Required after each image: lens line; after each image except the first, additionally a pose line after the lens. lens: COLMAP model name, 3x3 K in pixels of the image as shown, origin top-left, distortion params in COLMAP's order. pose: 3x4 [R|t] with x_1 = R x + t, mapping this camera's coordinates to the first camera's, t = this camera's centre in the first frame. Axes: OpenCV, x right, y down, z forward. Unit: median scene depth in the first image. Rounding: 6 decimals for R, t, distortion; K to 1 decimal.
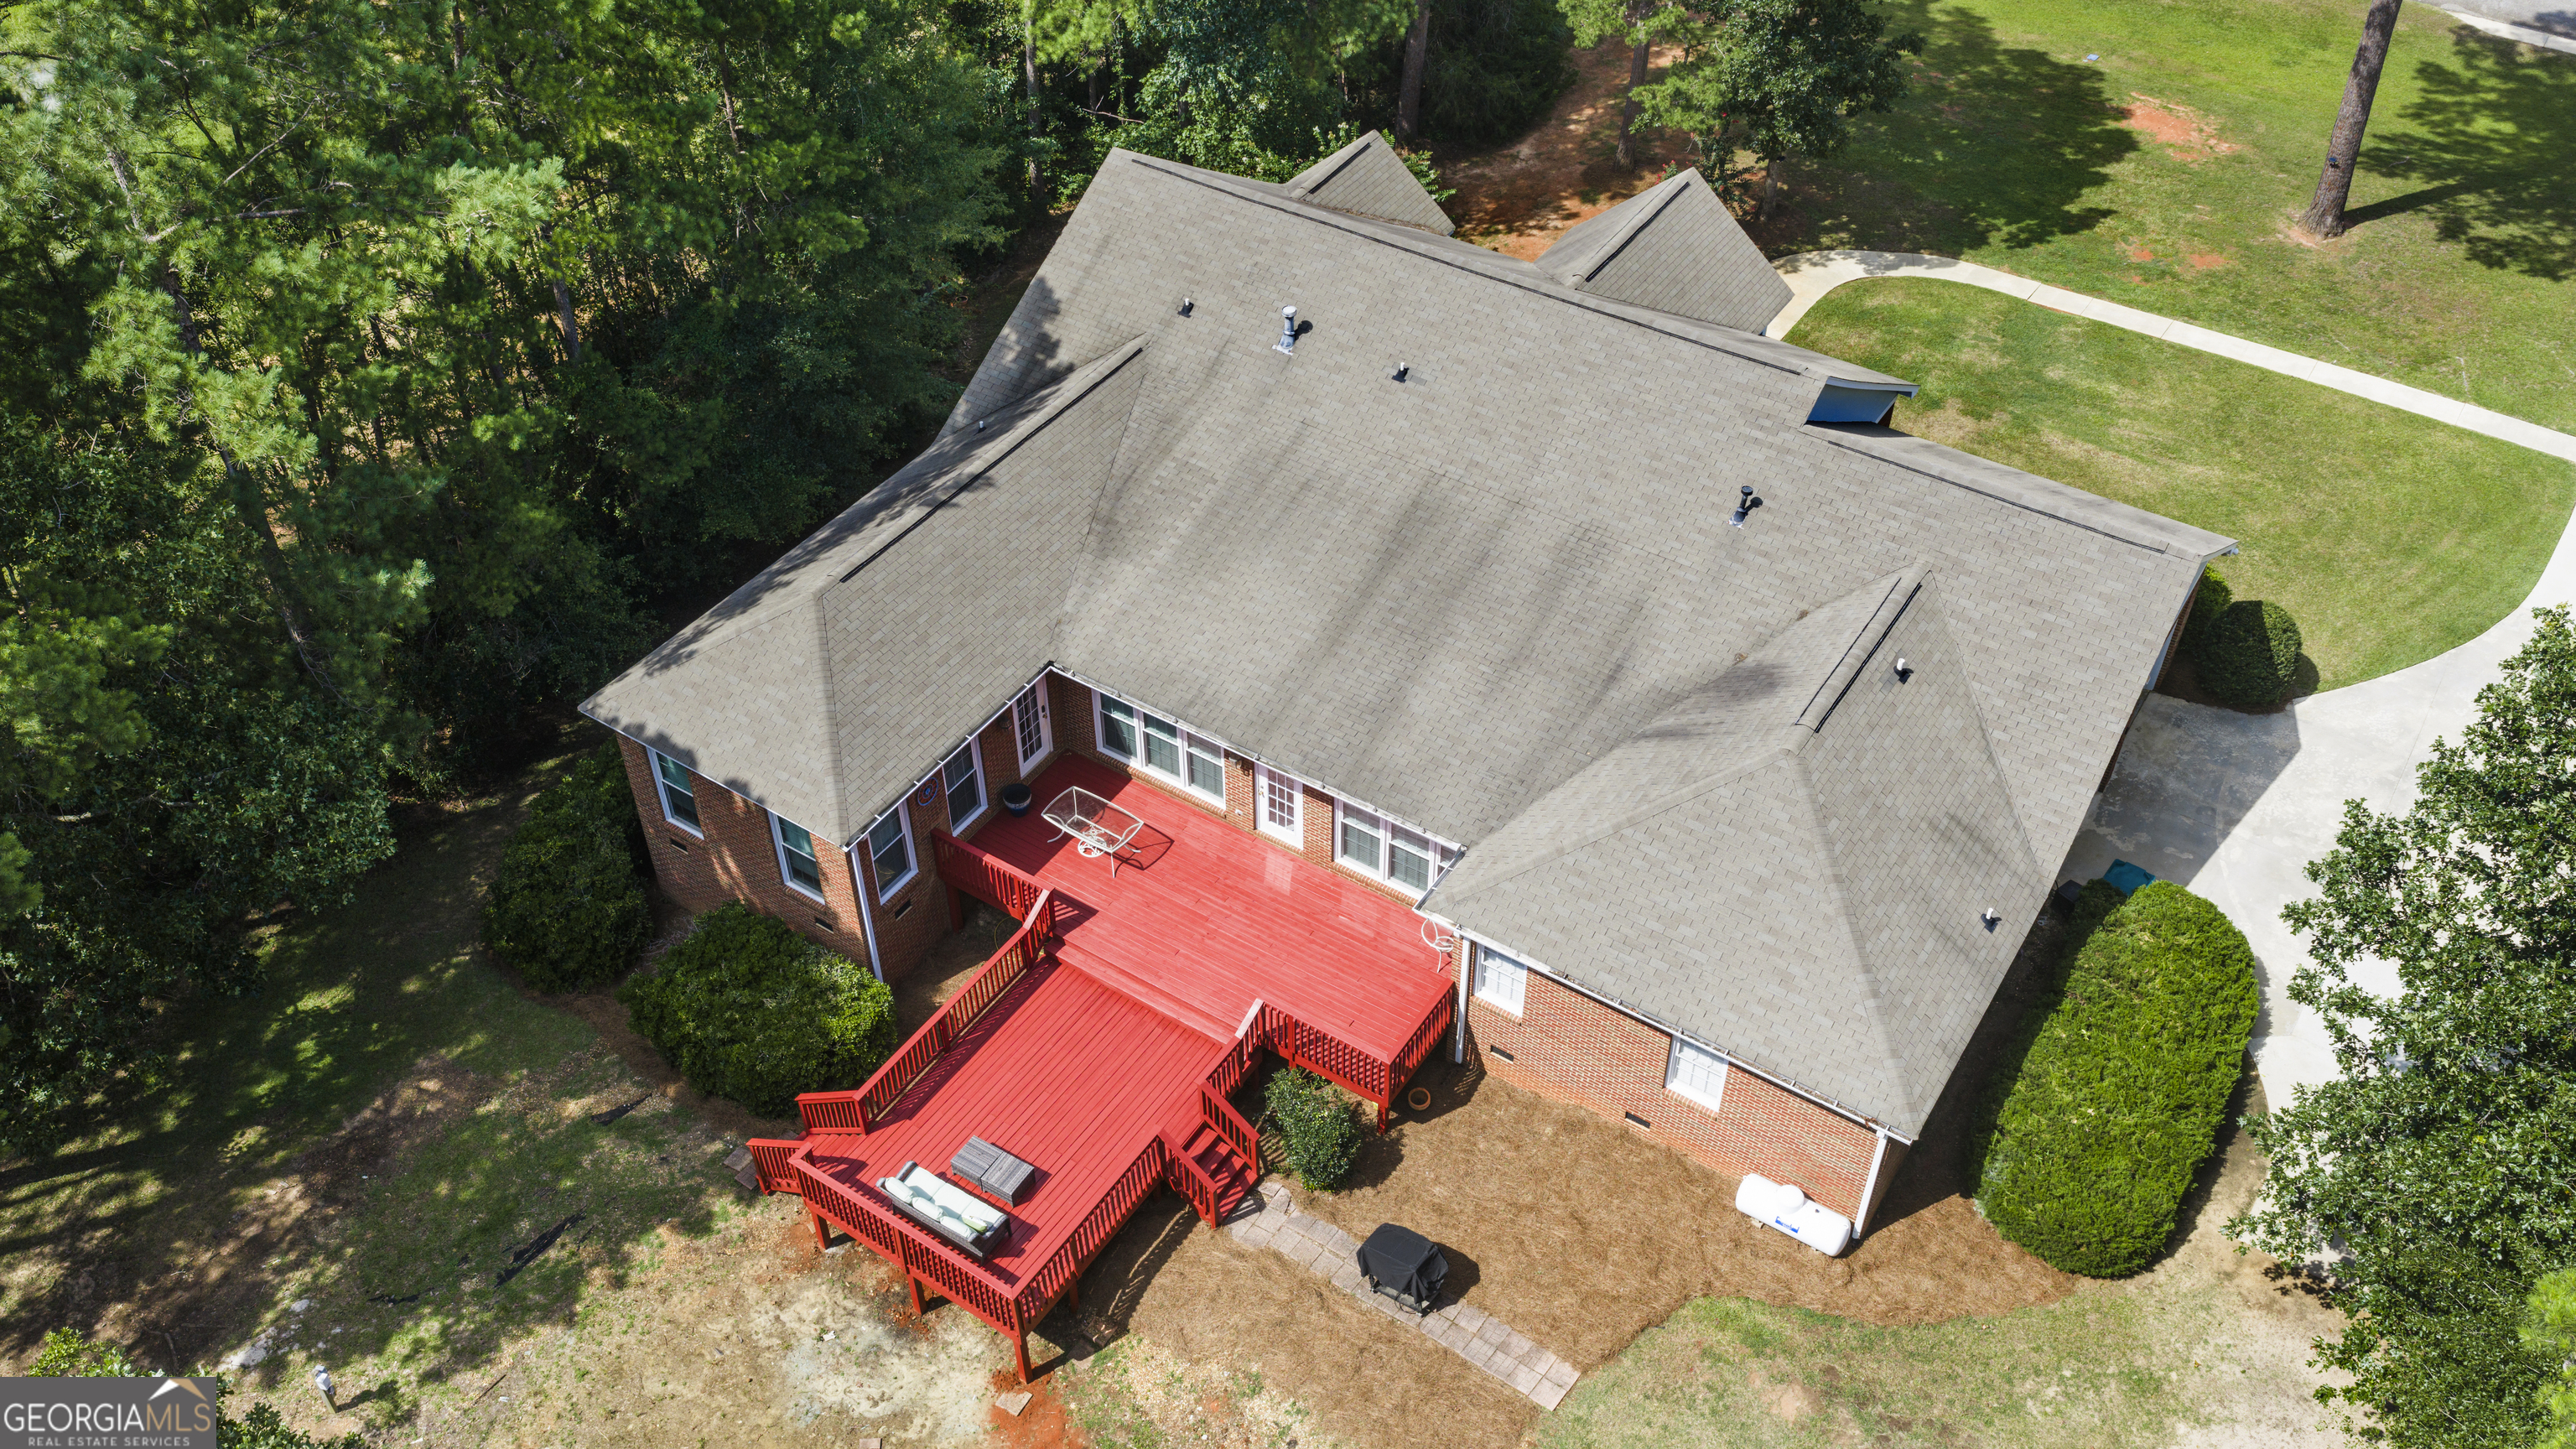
lens RADIAL K [[2193.2, 0, 1292.9], [0, 2193.2, 735.6], [0, 0, 1]] dist [0.057995, -0.111615]
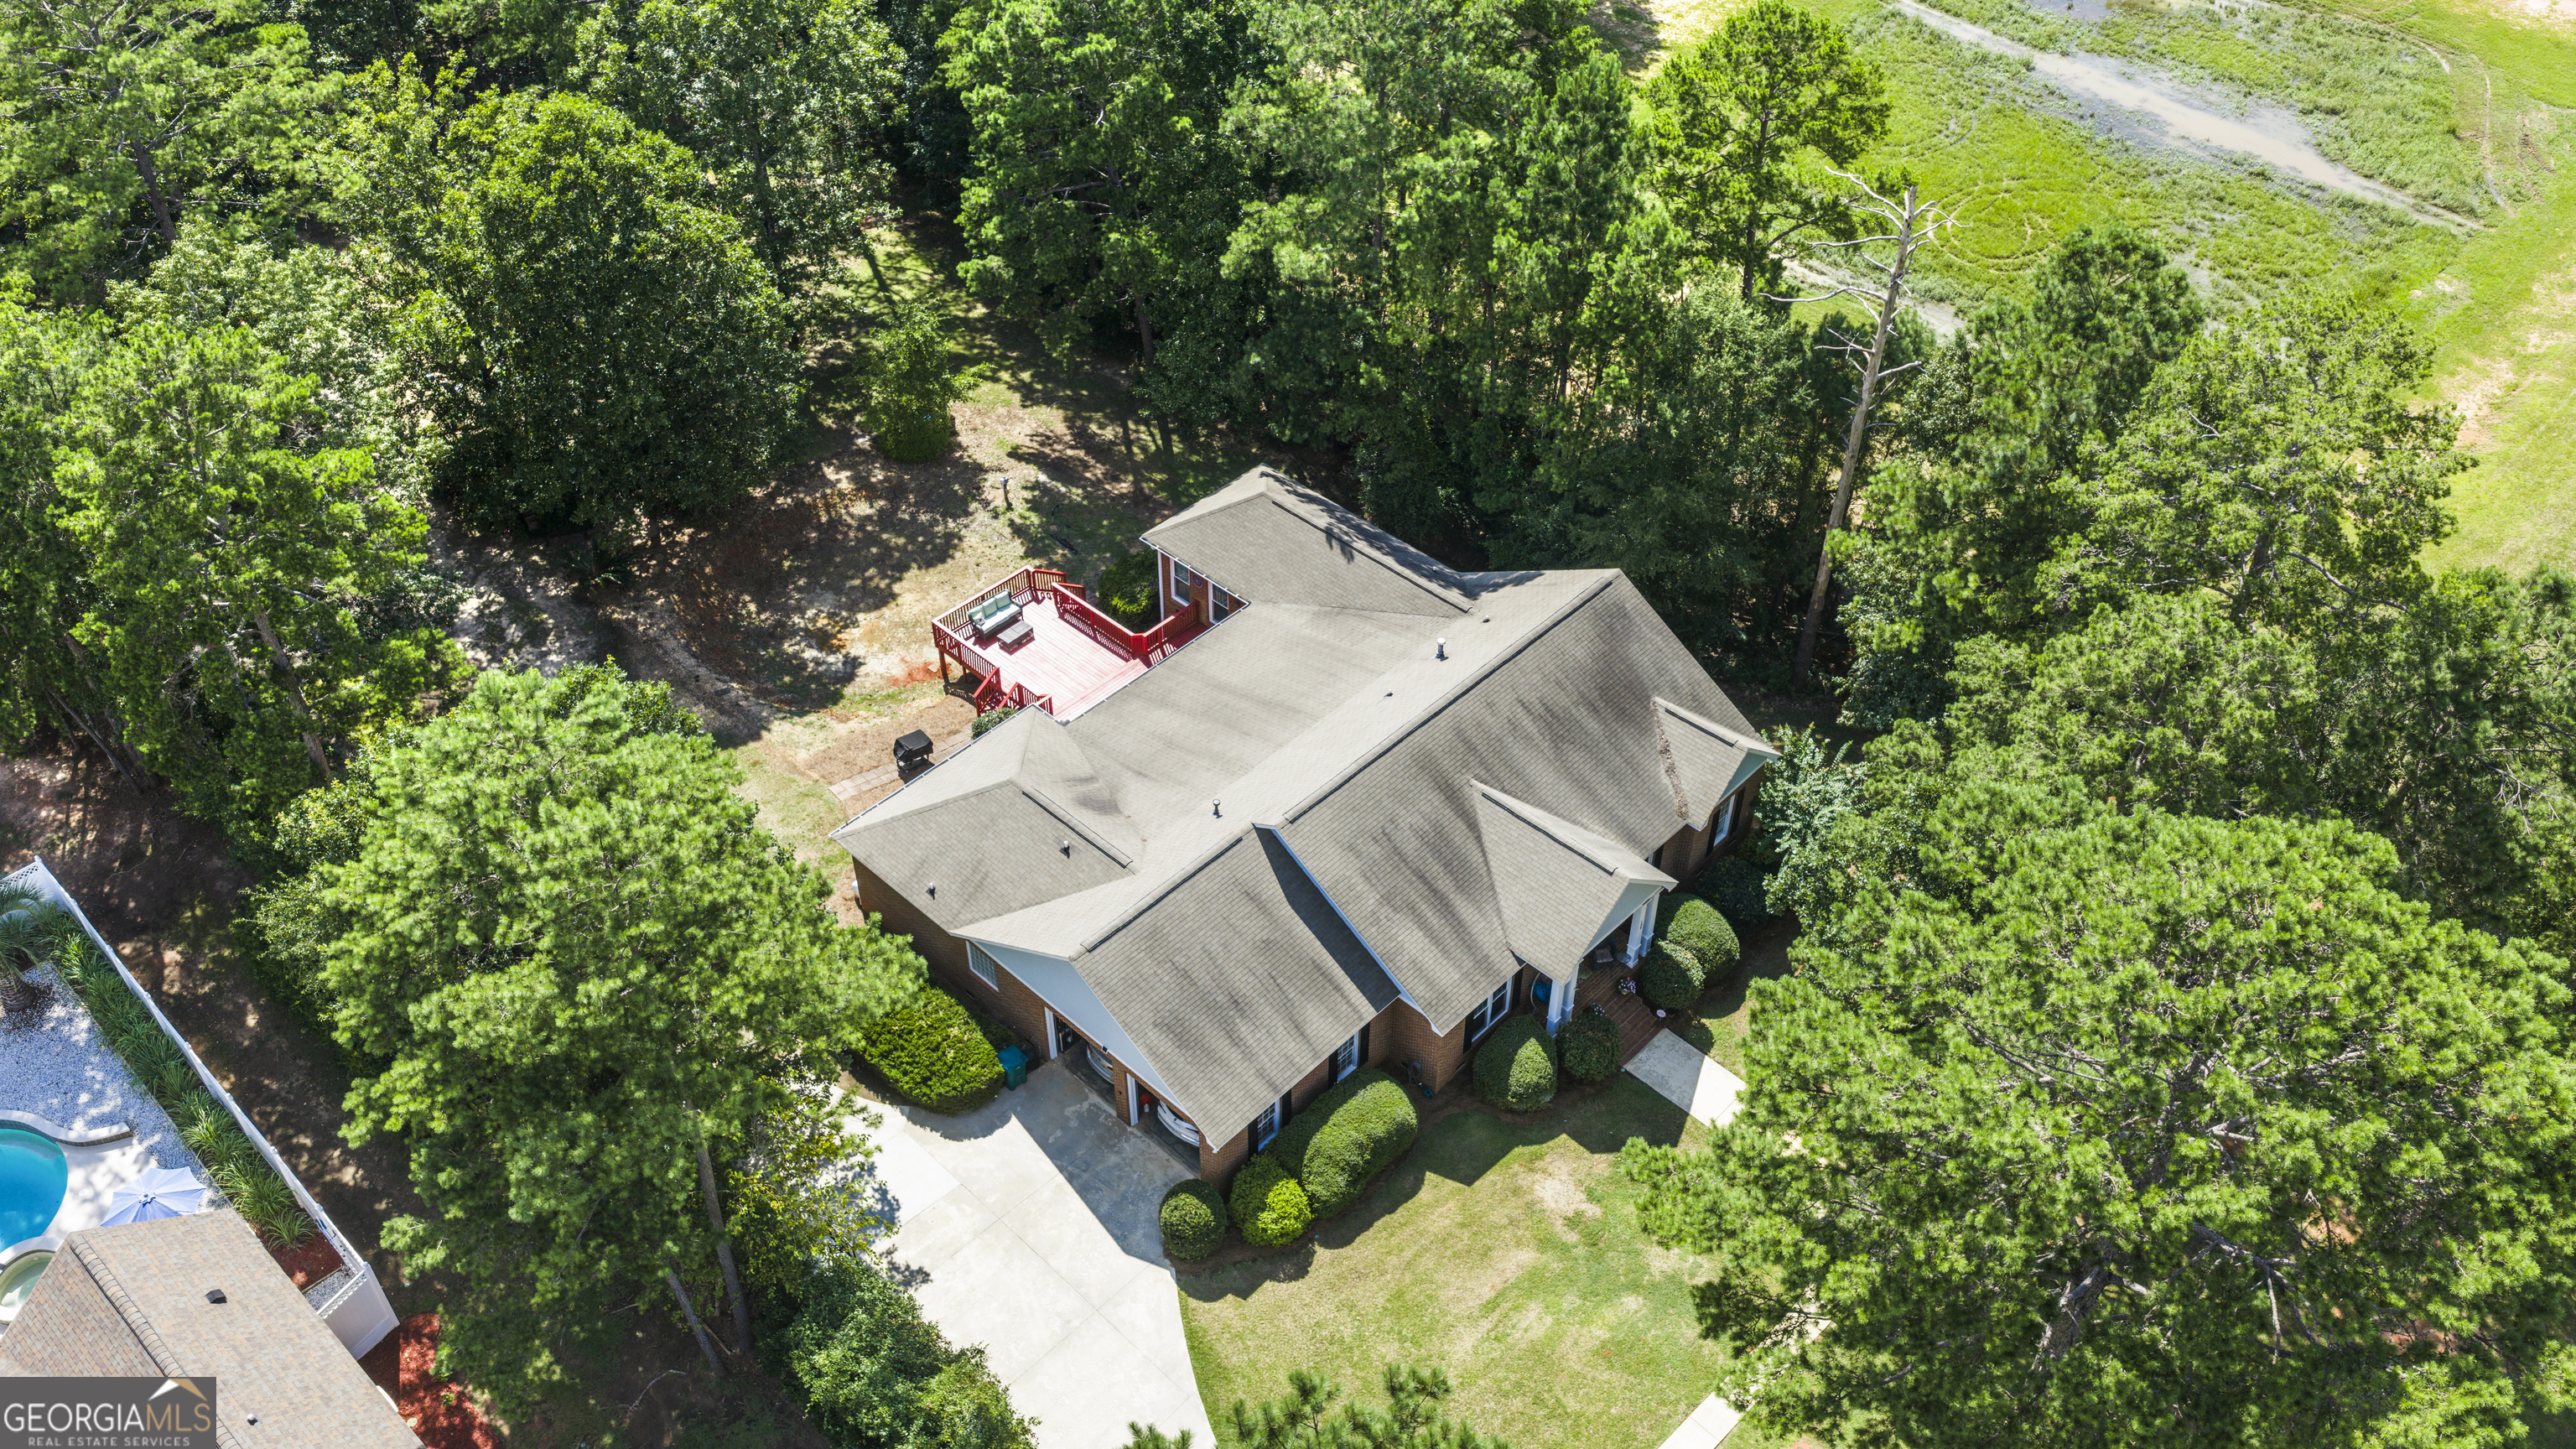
lens RADIAL K [[2193.2, 0, 1292.9], [0, 2193.2, 735.6], [0, 0, 1]] dist [0.057995, -0.111615]
pose [[-0.190358, 0.665054, -0.722127, 1.379055], [-0.651771, 0.464457, 0.599561, -1.186036], [0.734137, 0.584793, 0.345050, 0.455919]]
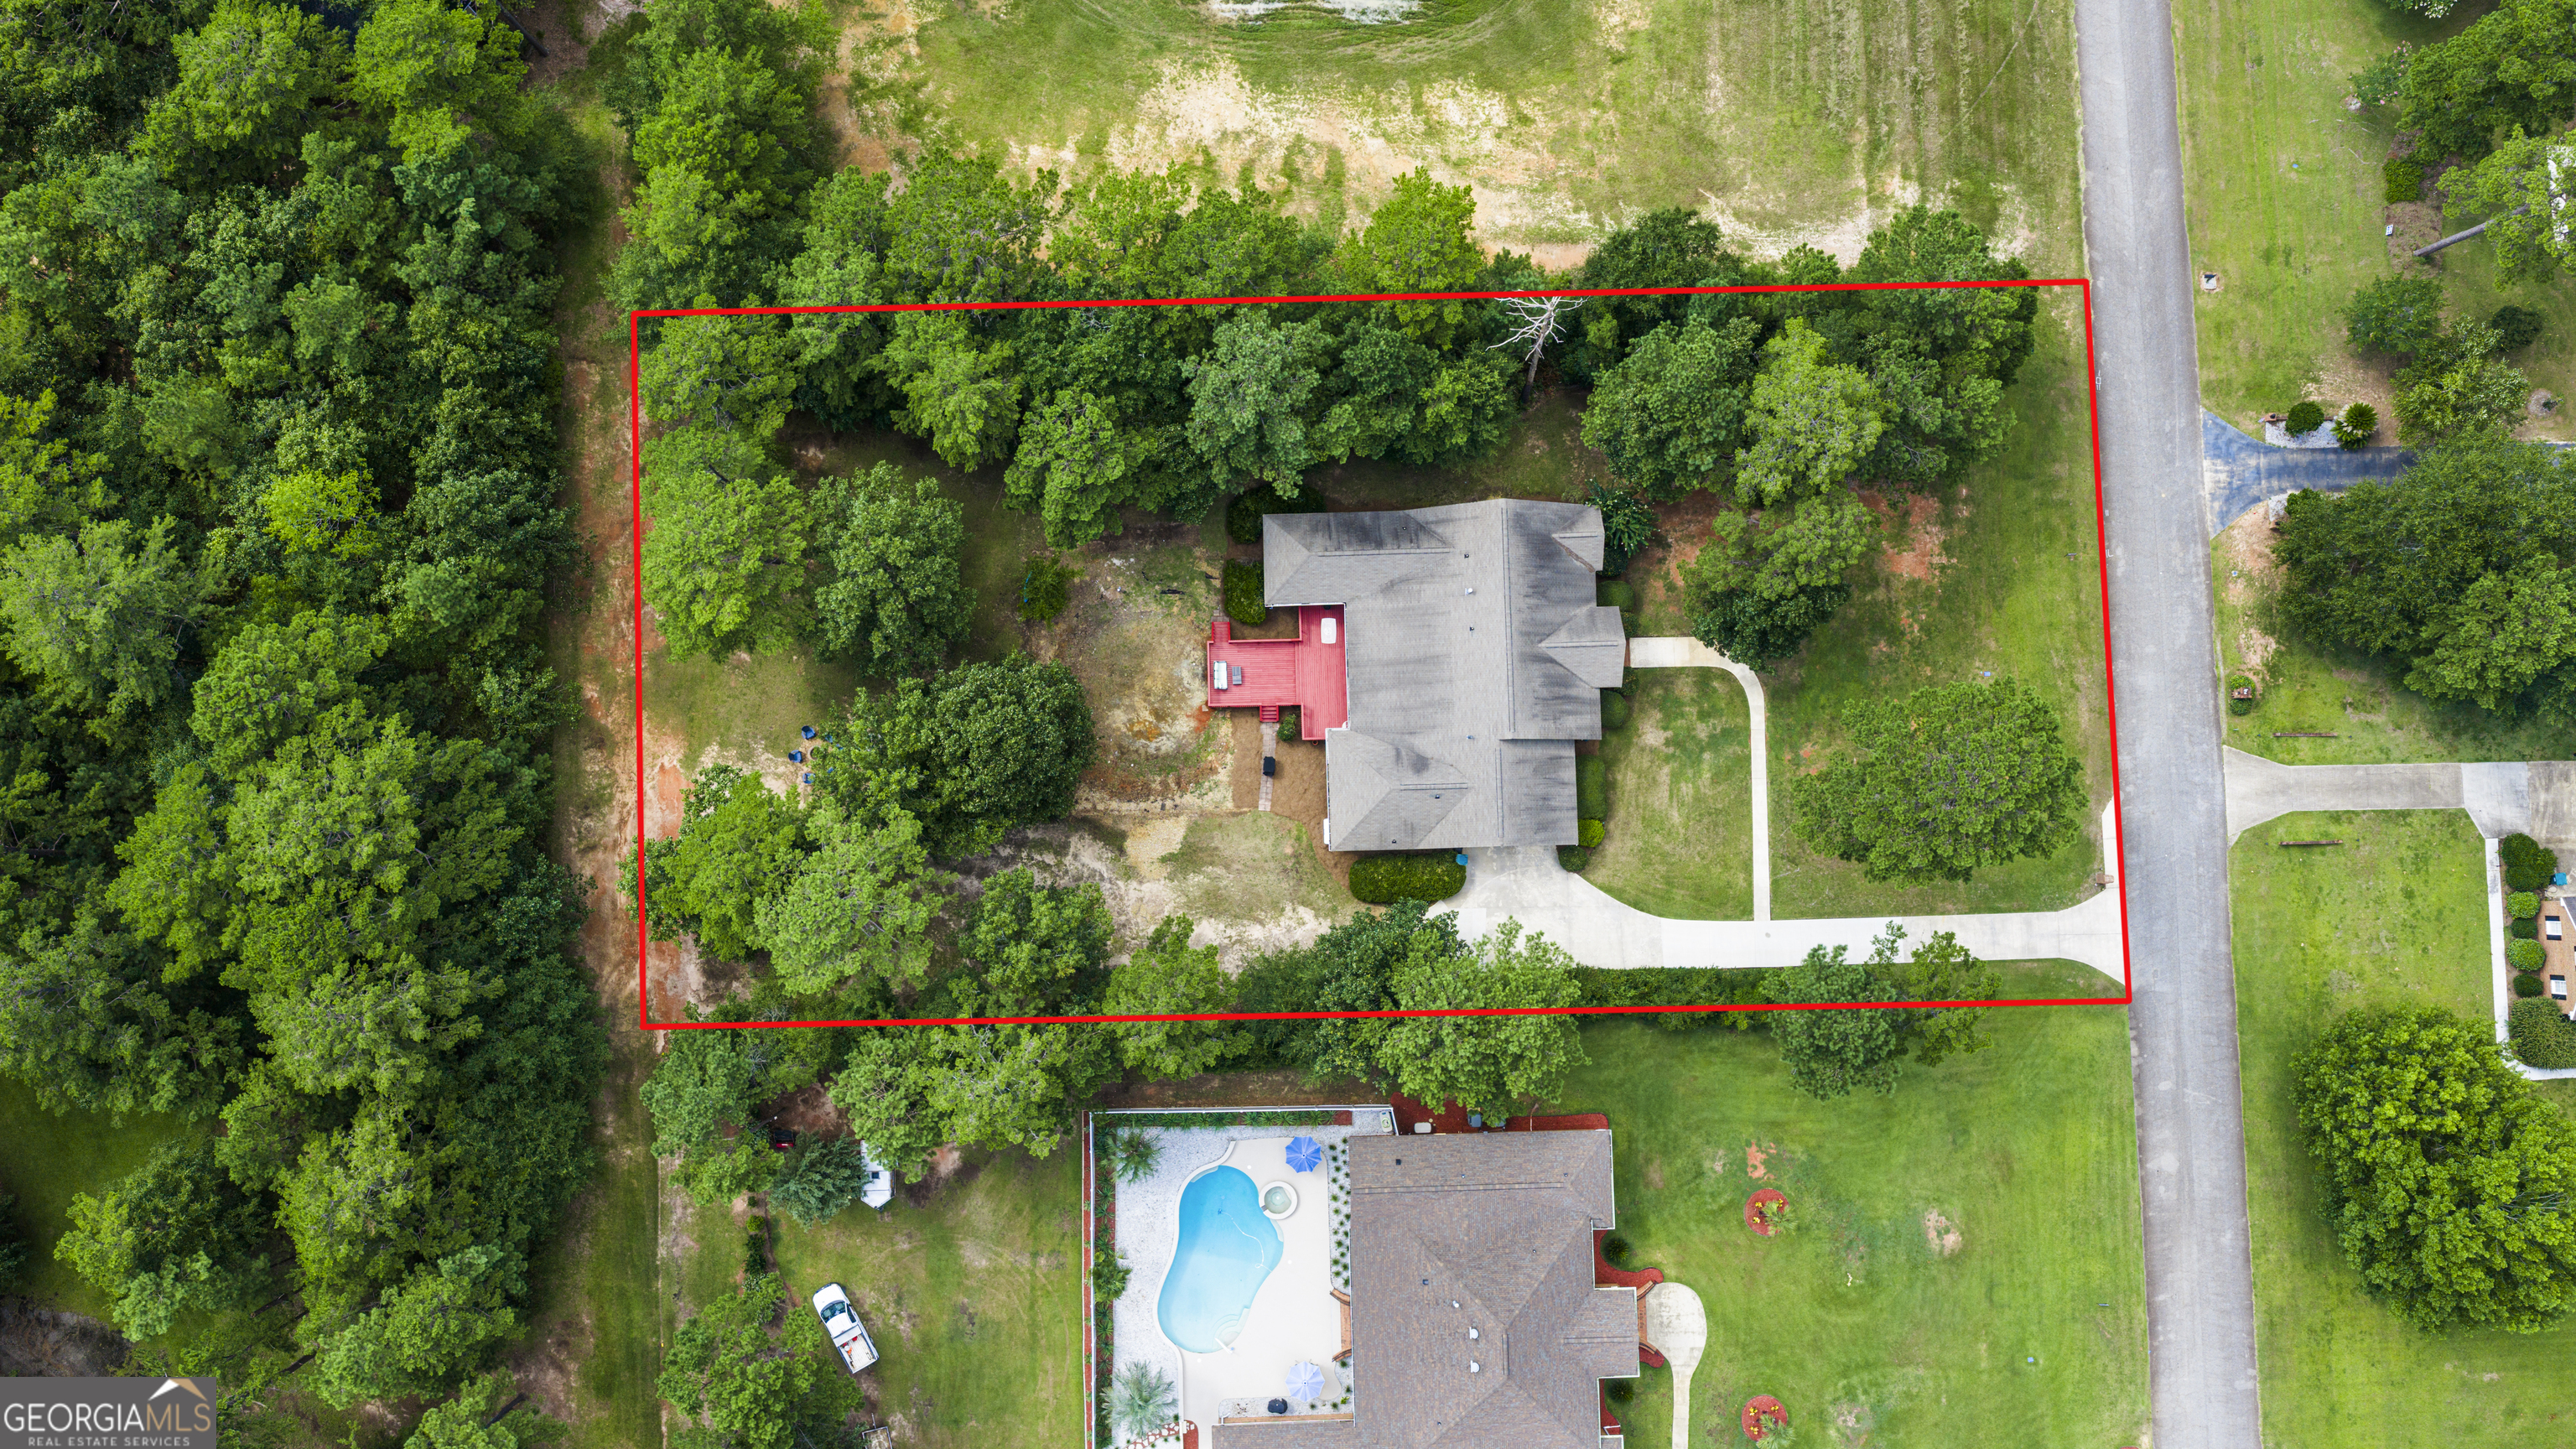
lens RADIAL K [[2193.2, 0, 1292.9], [0, 2193.2, 735.6], [0, 0, 1]] dist [0.057995, -0.111615]
pose [[0.566063, 0.823397, -0.039885, 0.180759], [-0.560475, 0.419890, 0.713835, -2.635581], [0.604517, -0.381720, 0.699178, -1.817625]]
